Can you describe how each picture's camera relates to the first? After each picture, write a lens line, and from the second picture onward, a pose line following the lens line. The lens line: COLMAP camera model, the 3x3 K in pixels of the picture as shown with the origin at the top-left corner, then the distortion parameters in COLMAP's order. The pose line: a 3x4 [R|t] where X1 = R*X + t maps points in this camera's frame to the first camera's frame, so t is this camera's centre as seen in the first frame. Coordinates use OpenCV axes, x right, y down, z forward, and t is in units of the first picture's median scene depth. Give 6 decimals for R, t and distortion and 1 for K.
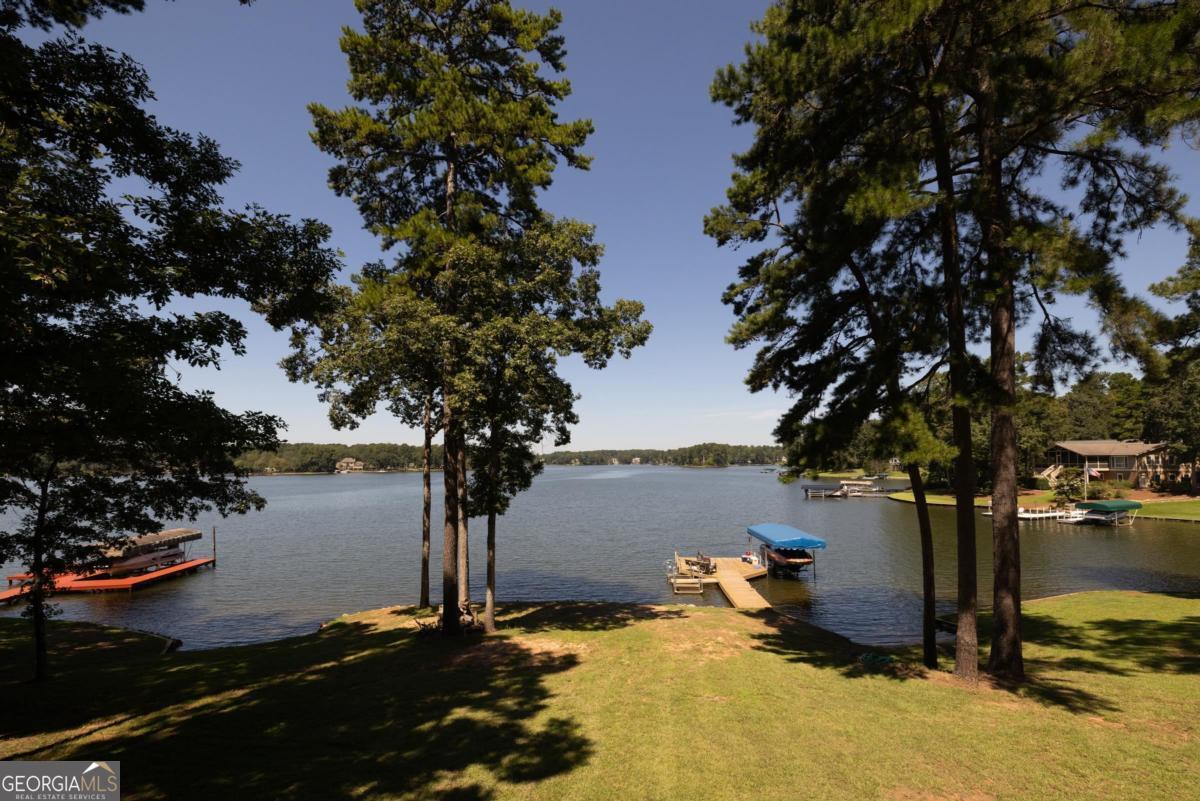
lens RADIAL K [[517.2, 0, 610.0], [0, 517.2, 440.6], [0, 0, 1]] dist [0.000109, -0.000183]
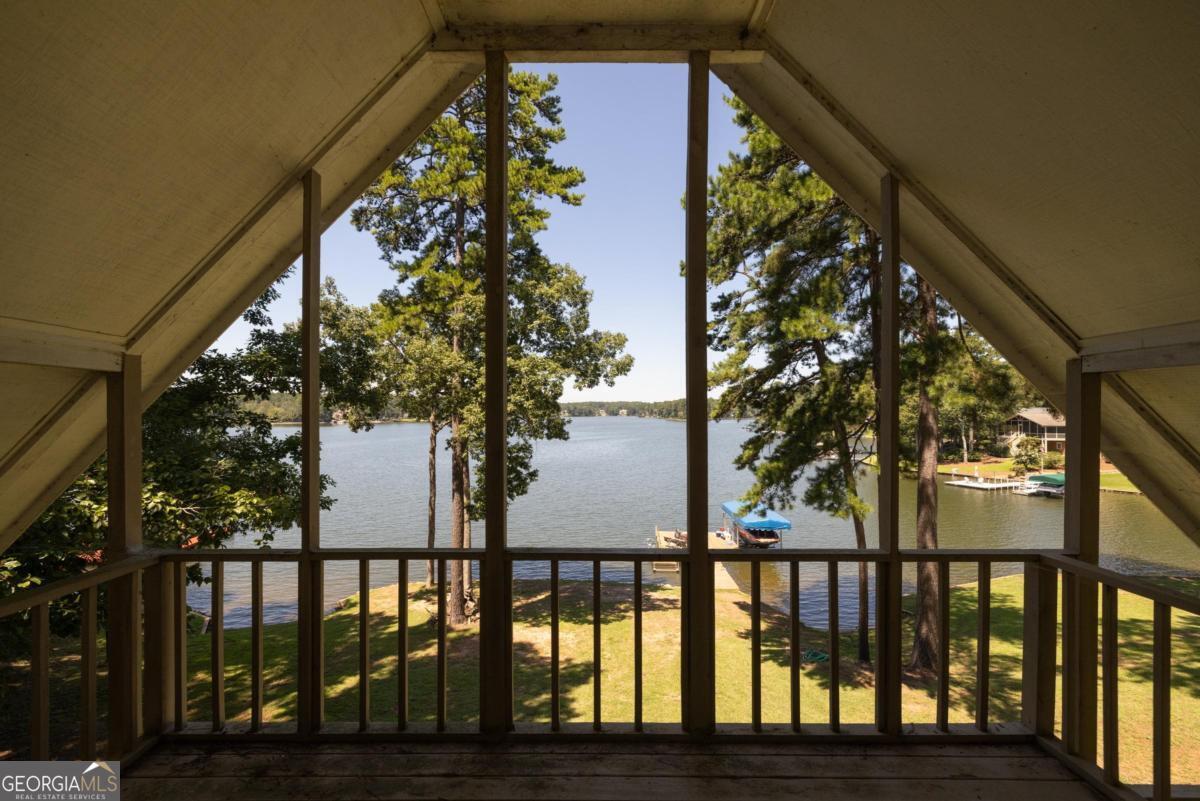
lens RADIAL K [[498.8, 0, 600.0], [0, 498.8, 400.5], [0, 0, 1]] dist [-0.000043, 0.000086]
pose [[0.999925, 0.011536, 0.004033, 0.002145], [-0.011592, 0.999835, 0.014001, -0.121172], [-0.003871, -0.014047, 0.999894, -0.095727]]
